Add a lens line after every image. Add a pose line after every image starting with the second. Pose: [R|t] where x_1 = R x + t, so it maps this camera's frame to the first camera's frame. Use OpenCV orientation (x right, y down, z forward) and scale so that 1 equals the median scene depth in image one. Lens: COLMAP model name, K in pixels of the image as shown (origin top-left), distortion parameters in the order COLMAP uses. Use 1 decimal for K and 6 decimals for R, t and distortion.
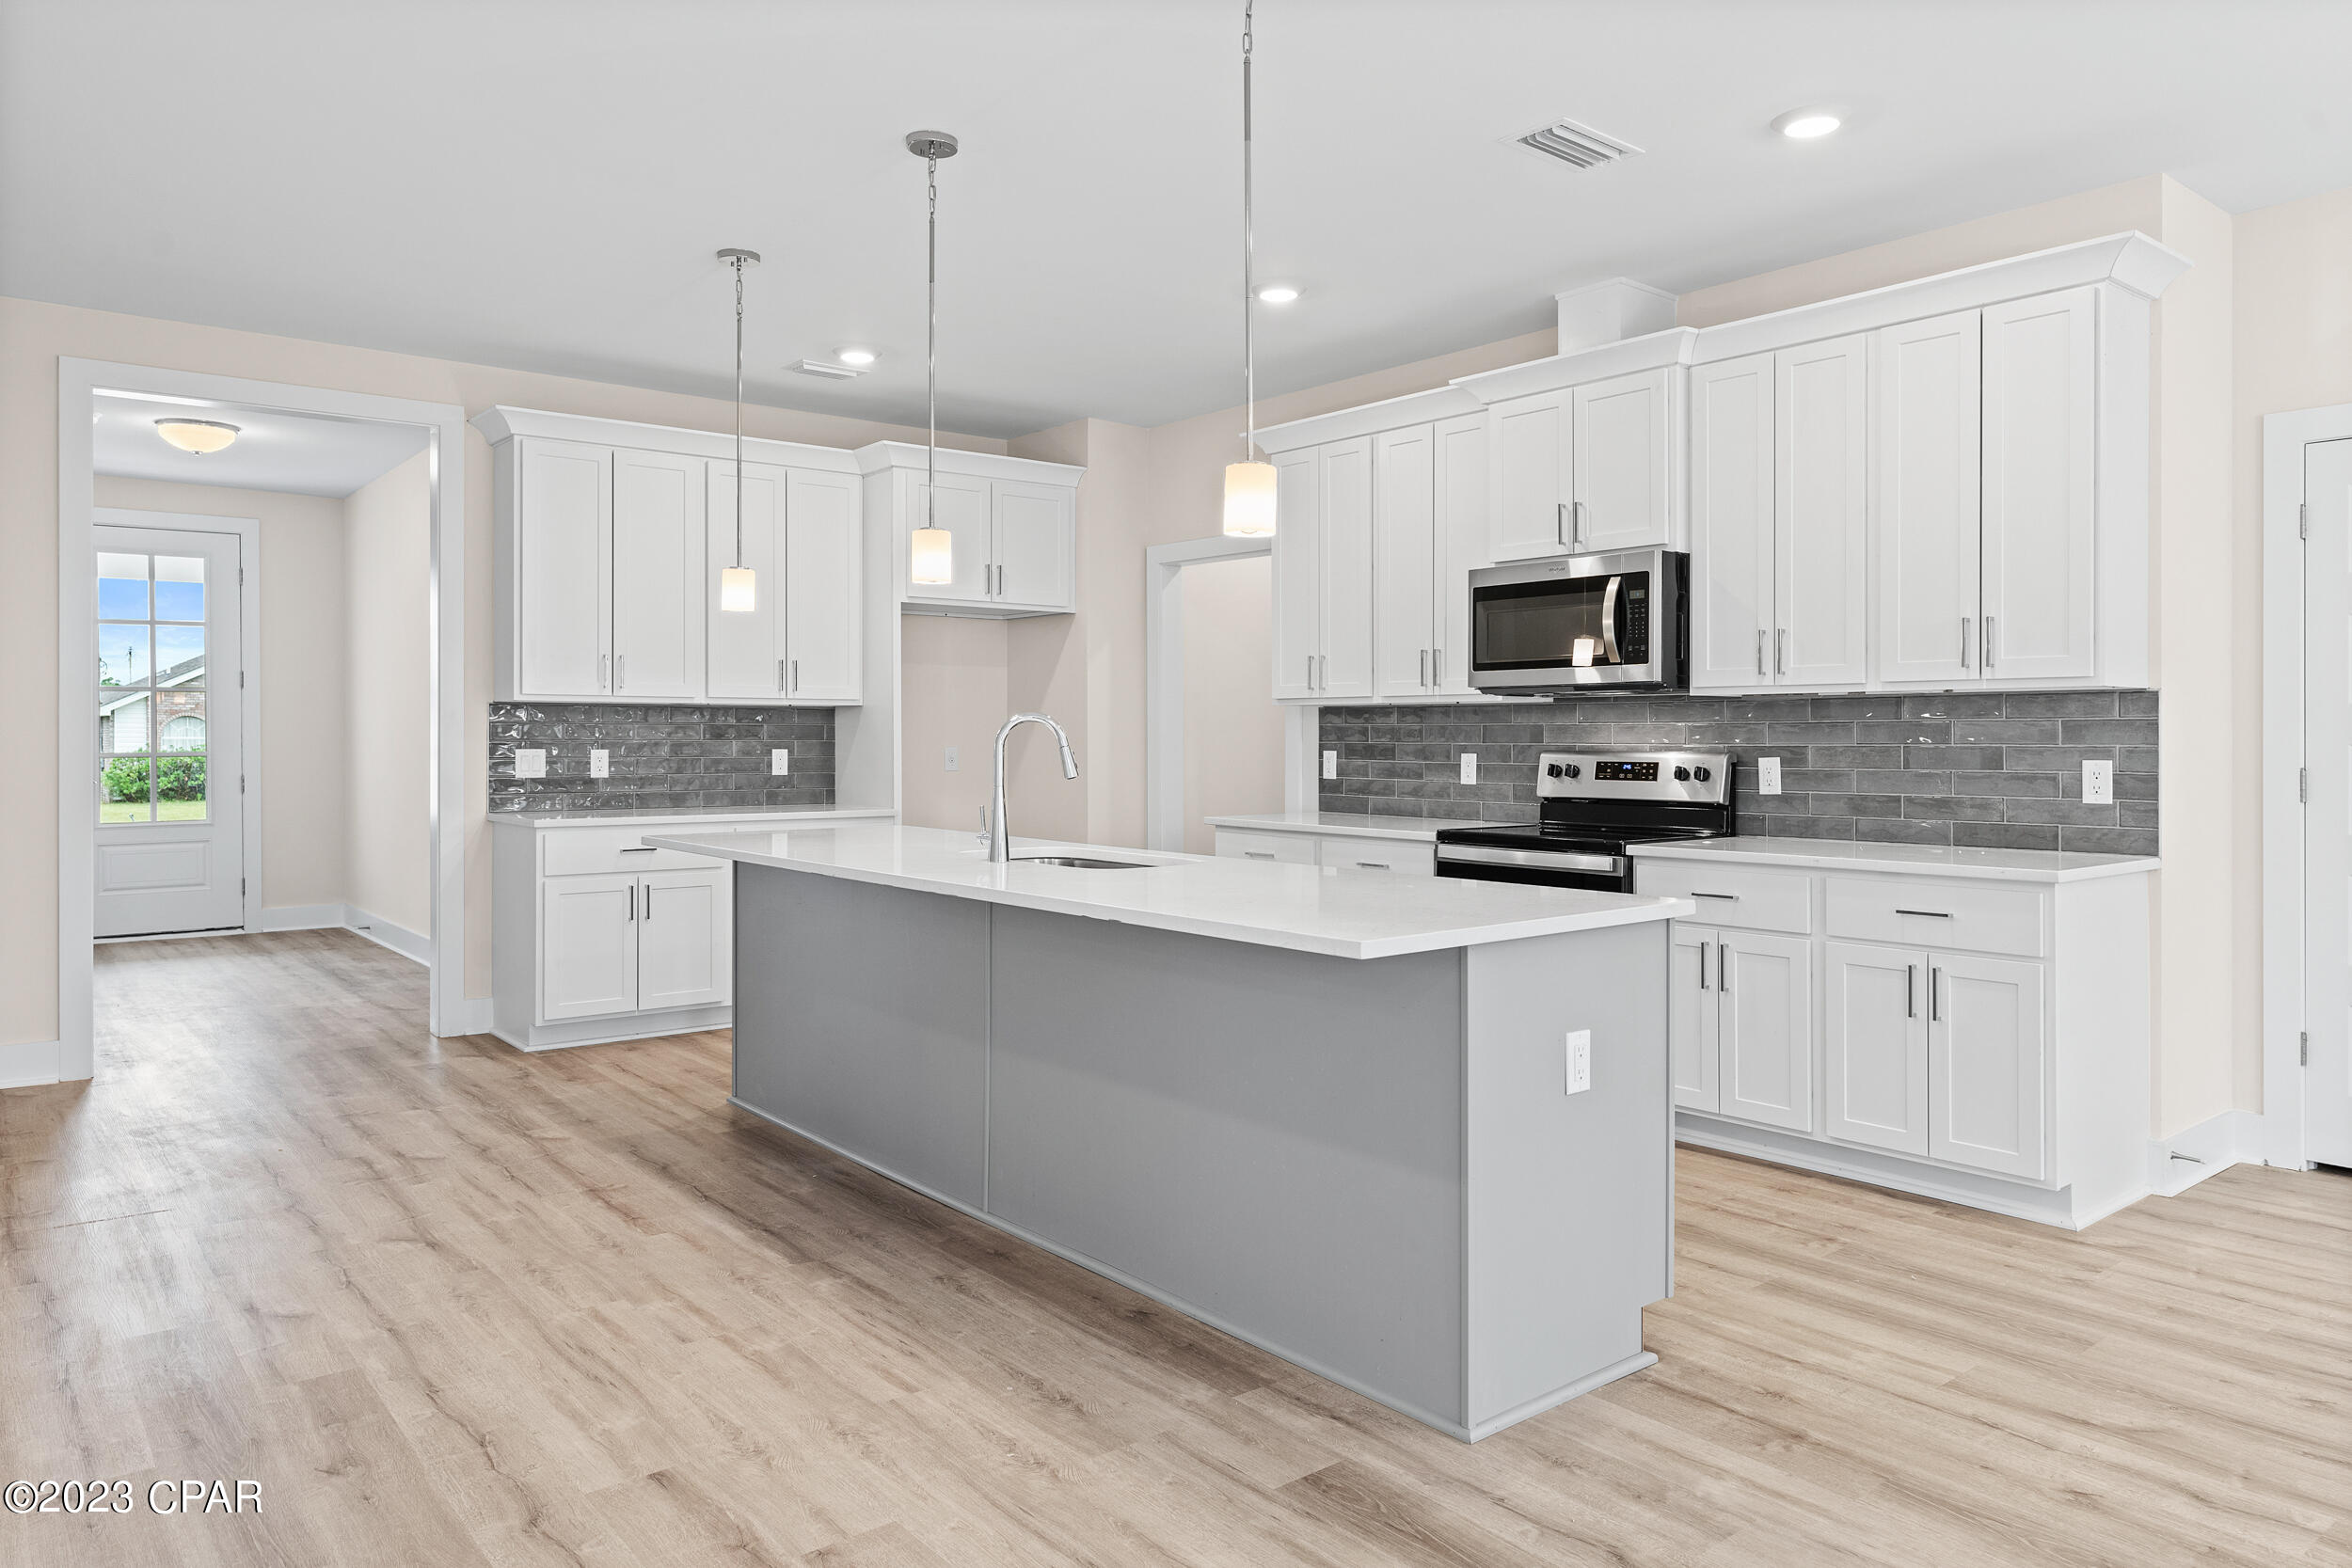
lens RADIAL K [[1570.7, 0, 1215.1], [0, 1570.7, 731.8], [0, 0, 1]] dist [0.006798, 0.001466]
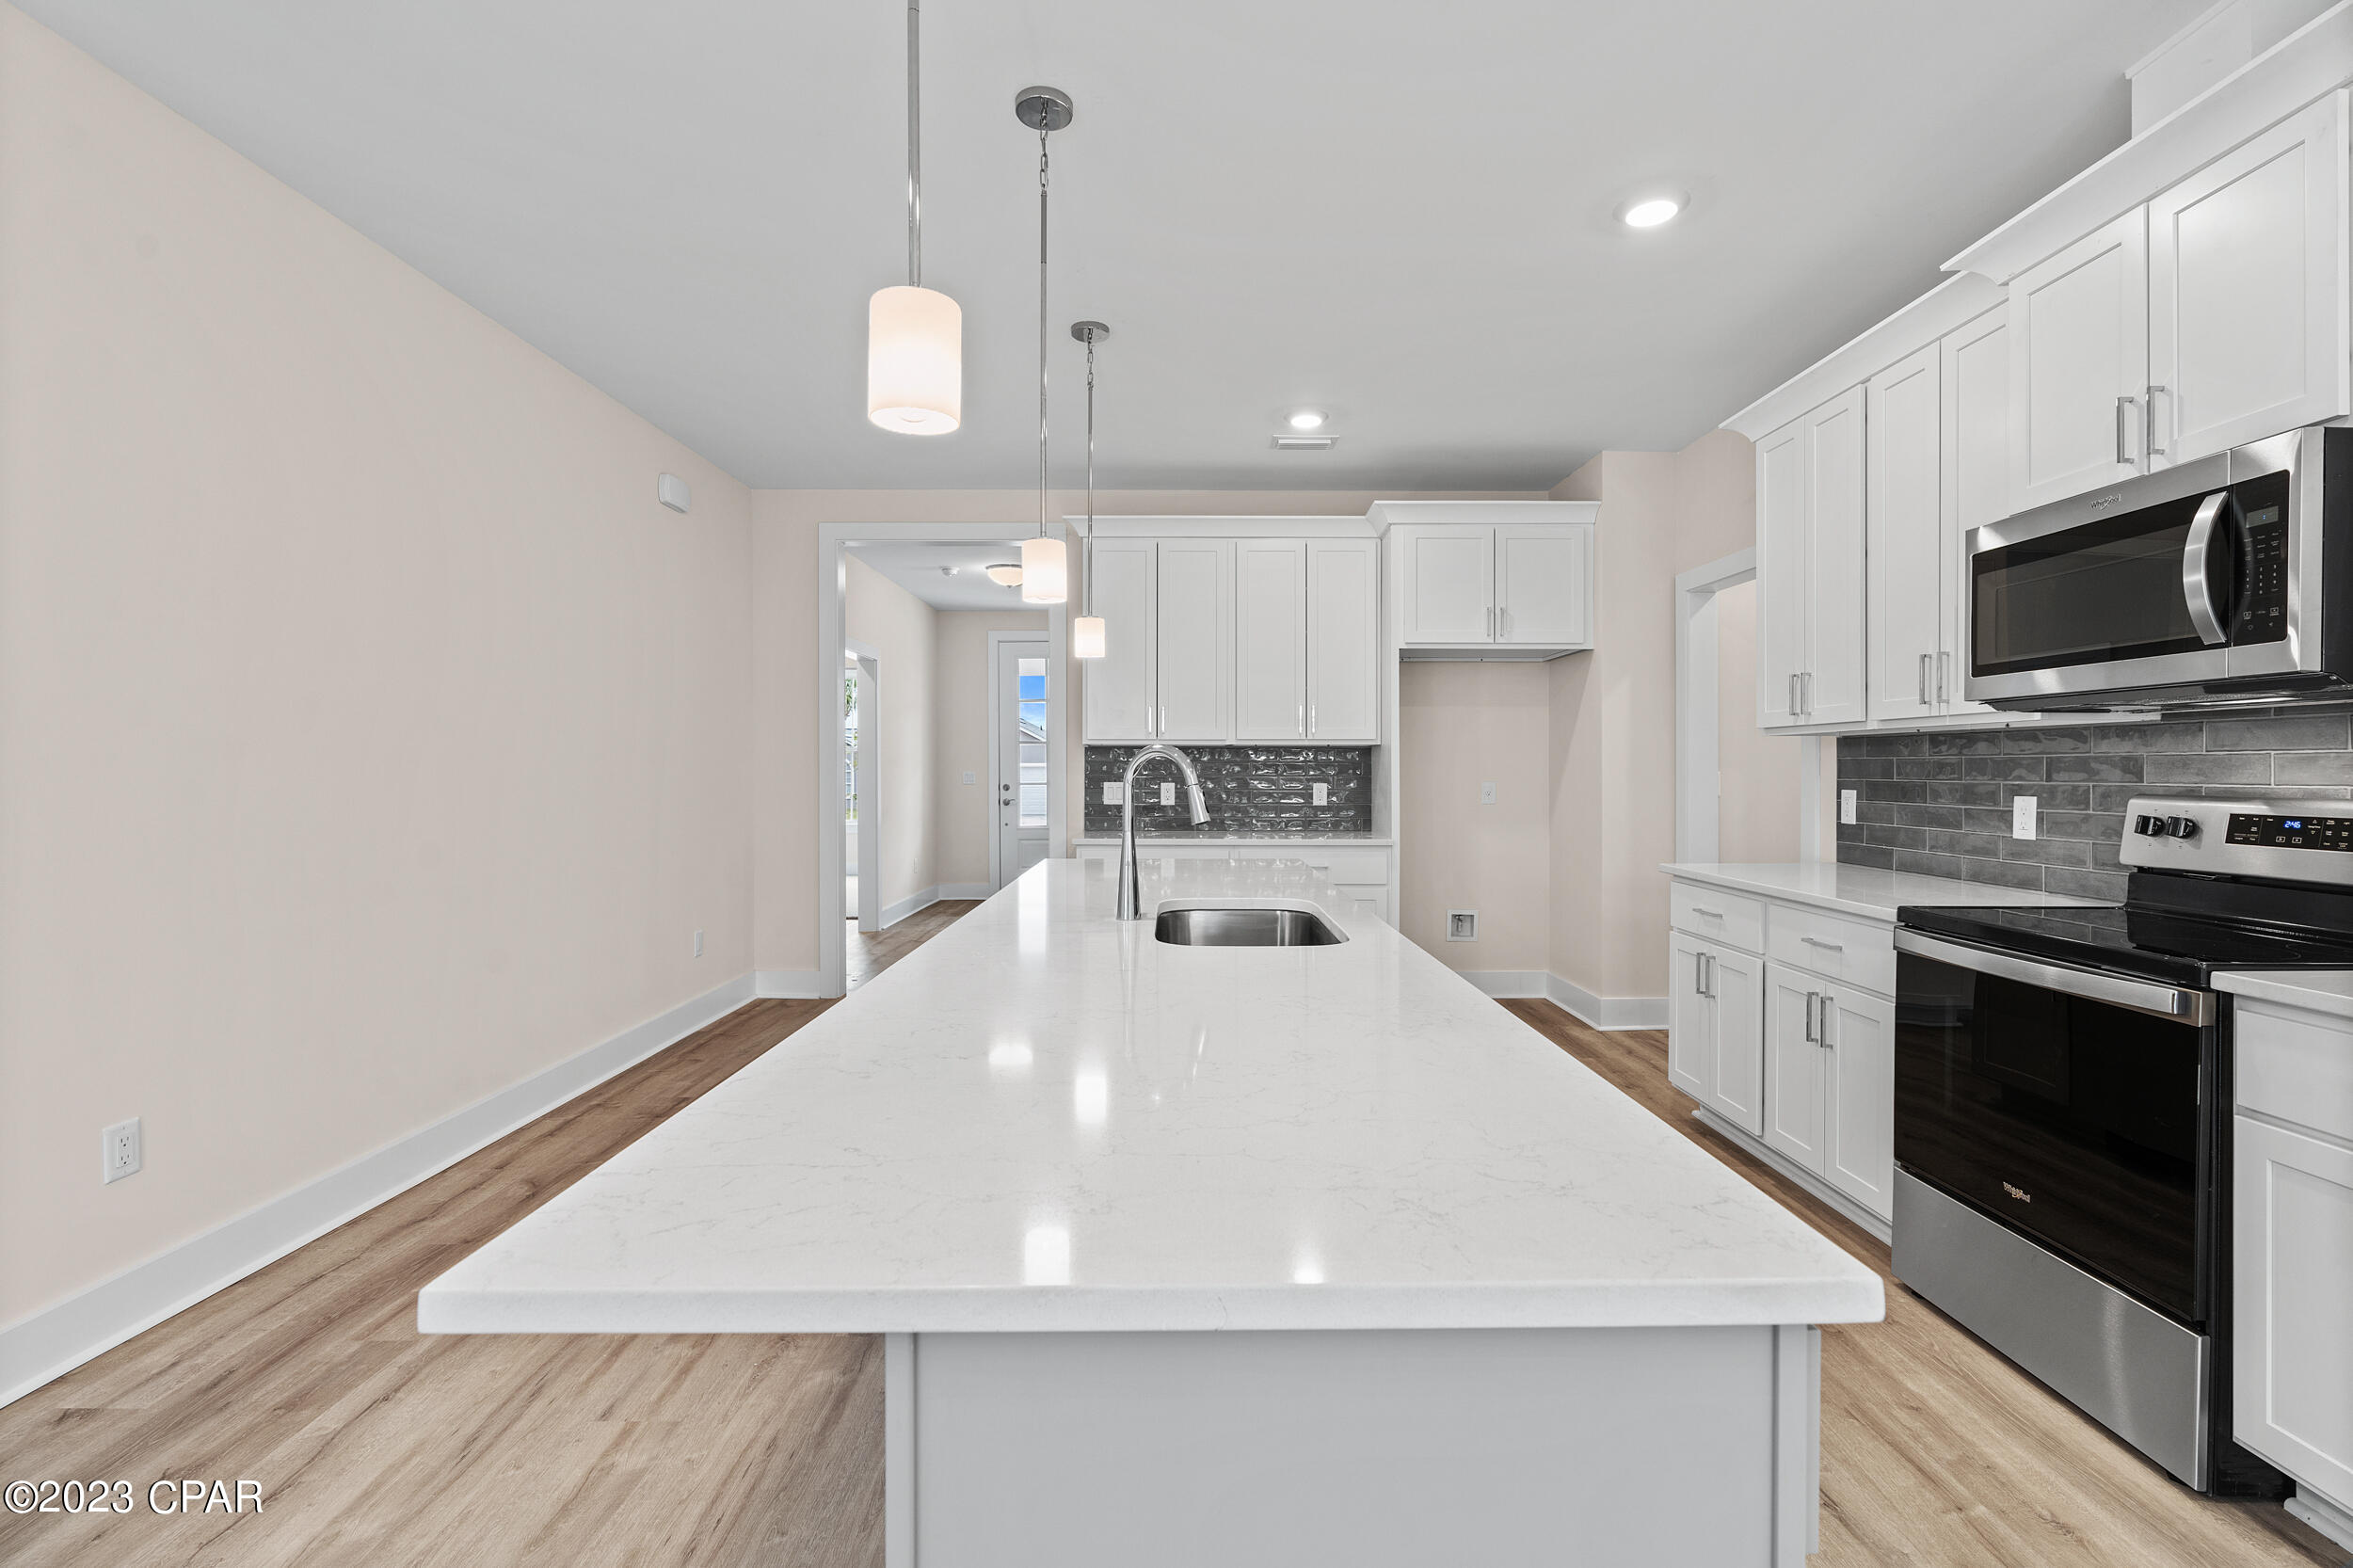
lens RADIAL K [[1069.7, 0, 1170.5], [0, 1069.7, 777.4], [0, 0, 1]] dist [-0.013711, 0.004621]
pose [[0.770639, 0.003023, -0.637265, 0.168112], [0.002649, 0.999965, 0.007946, 0.000213], [0.637266, -0.007812, 0.770604, 0.373350]]
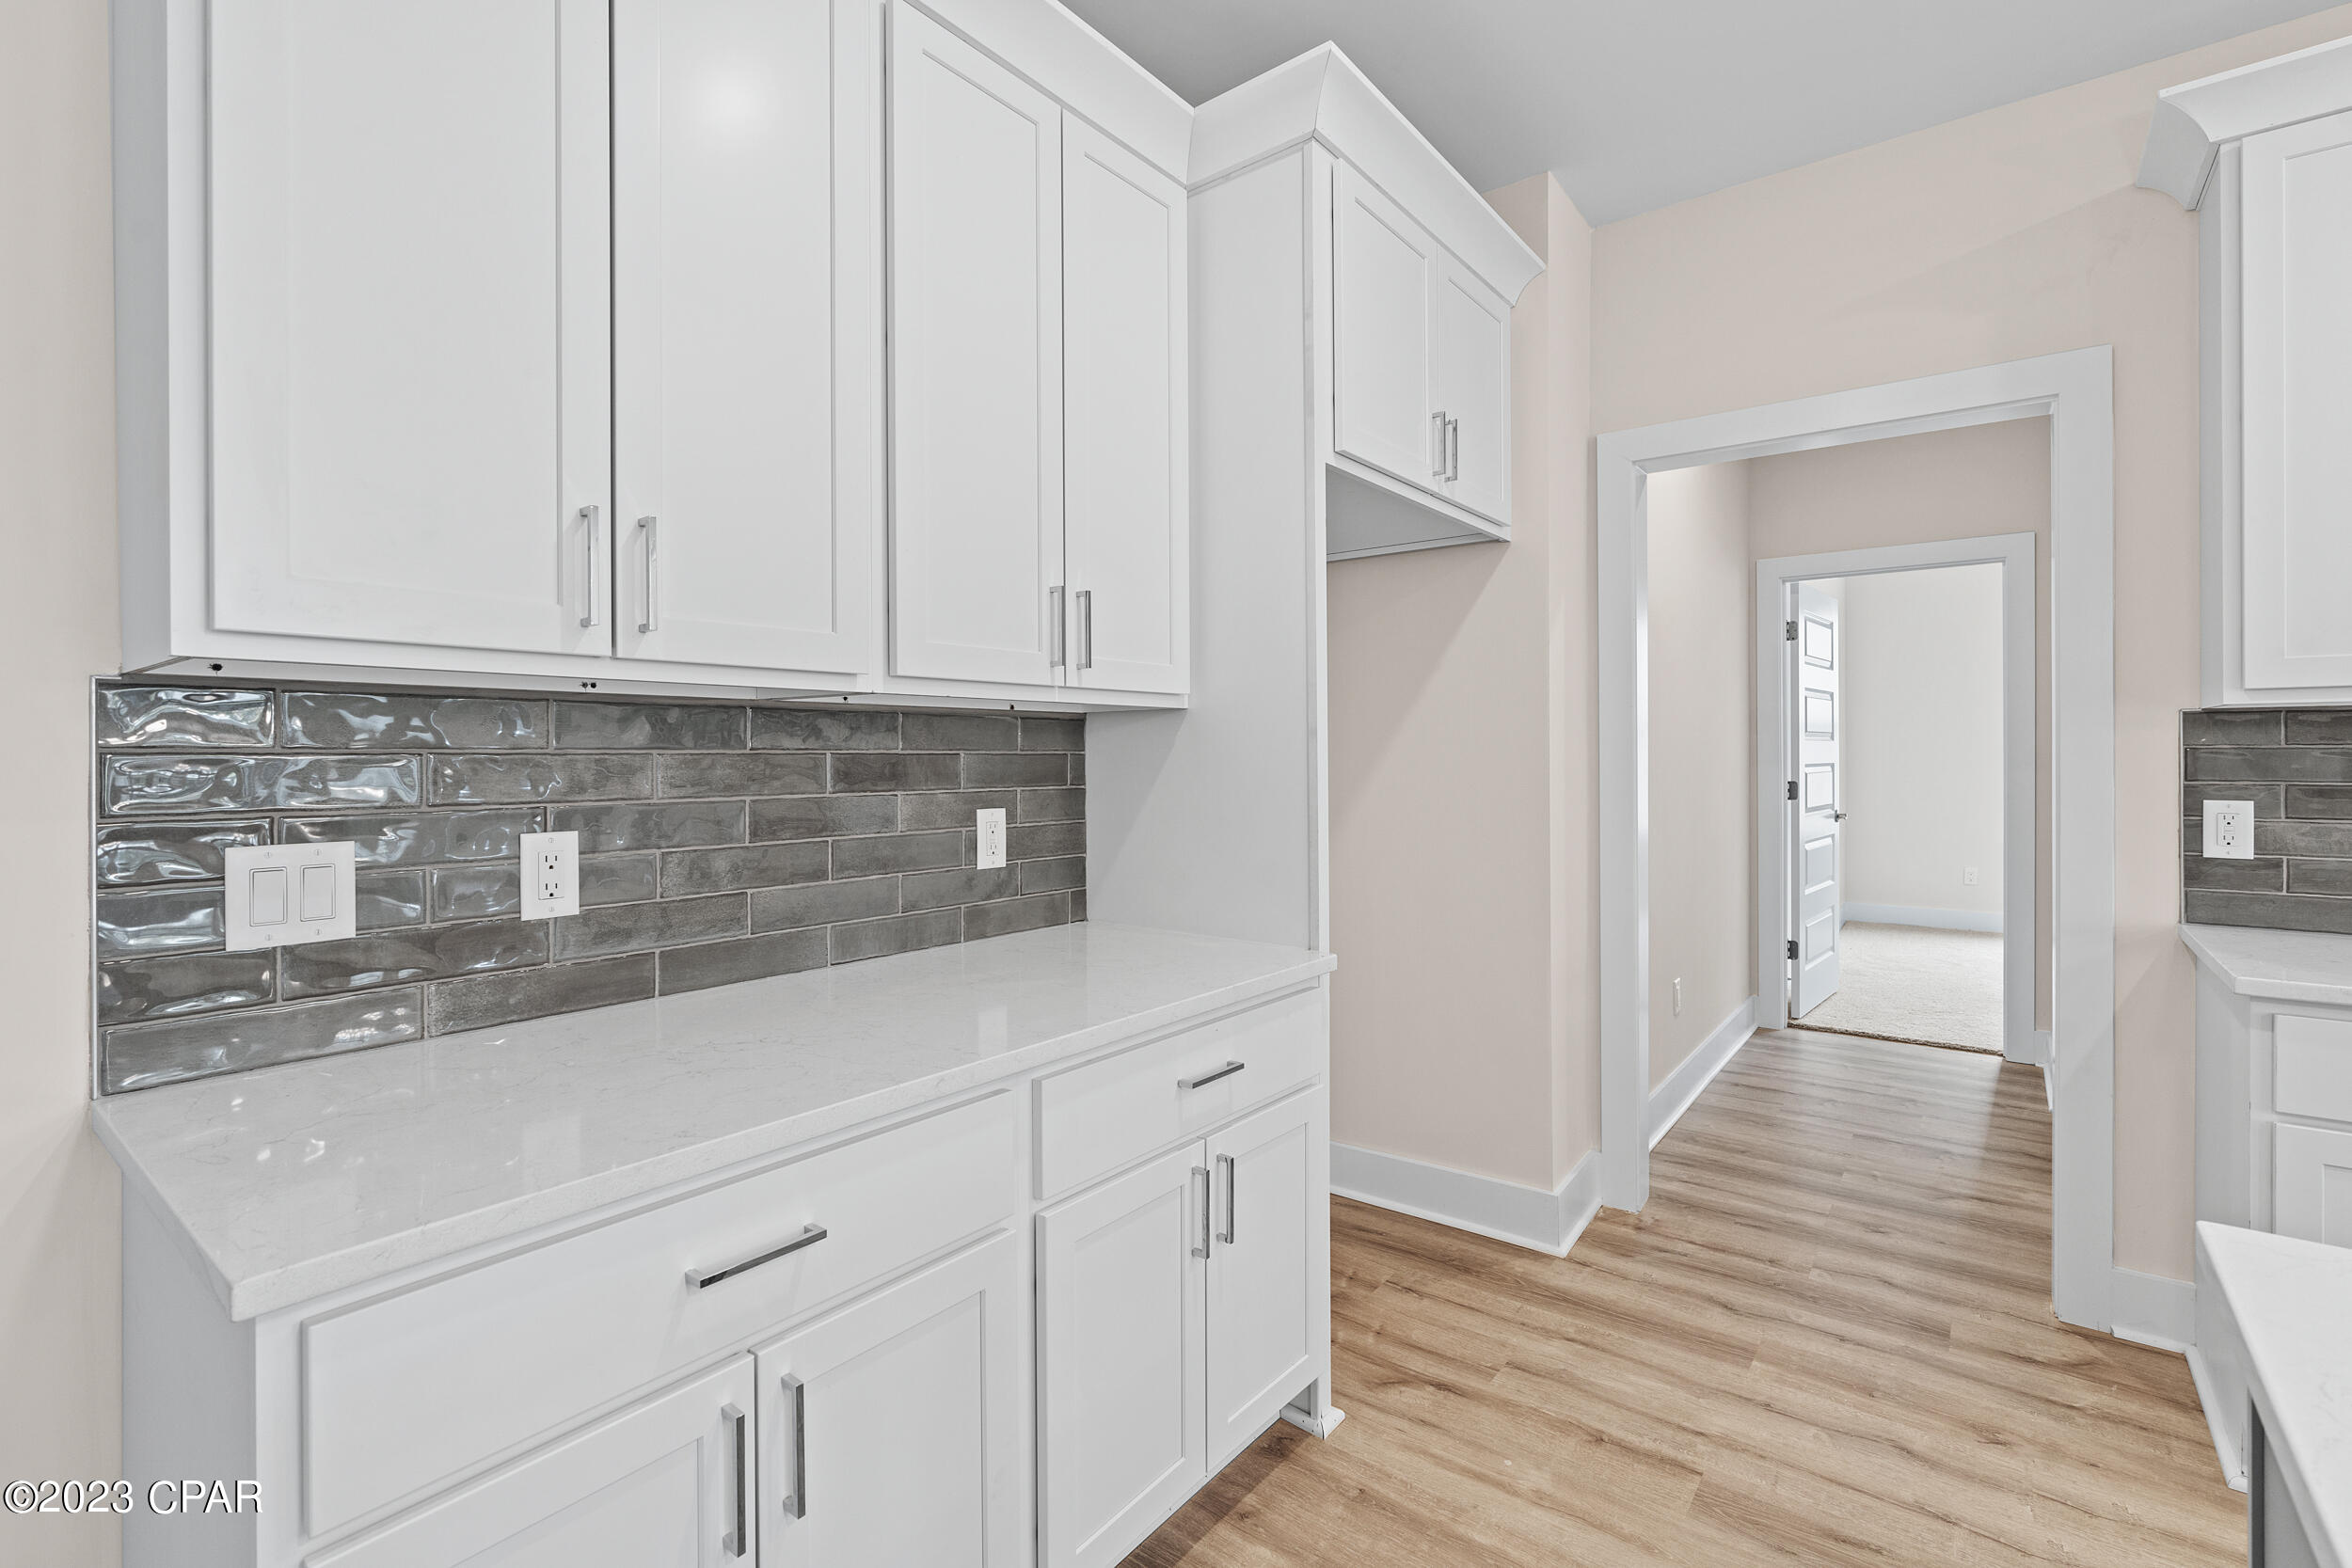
lens RADIAL K [[1069.1, 0, 1209.3], [0, 1069.1, 751.7], [0, 0, 1]] dist [-0.013711, 0.004621]
pose [[0.973040, -0.005466, 0.230571, -0.336038], [0.005696, 0.999984, -0.000335, -0.005111], [-0.230565, 0.001639, 0.973055, 0.819292]]
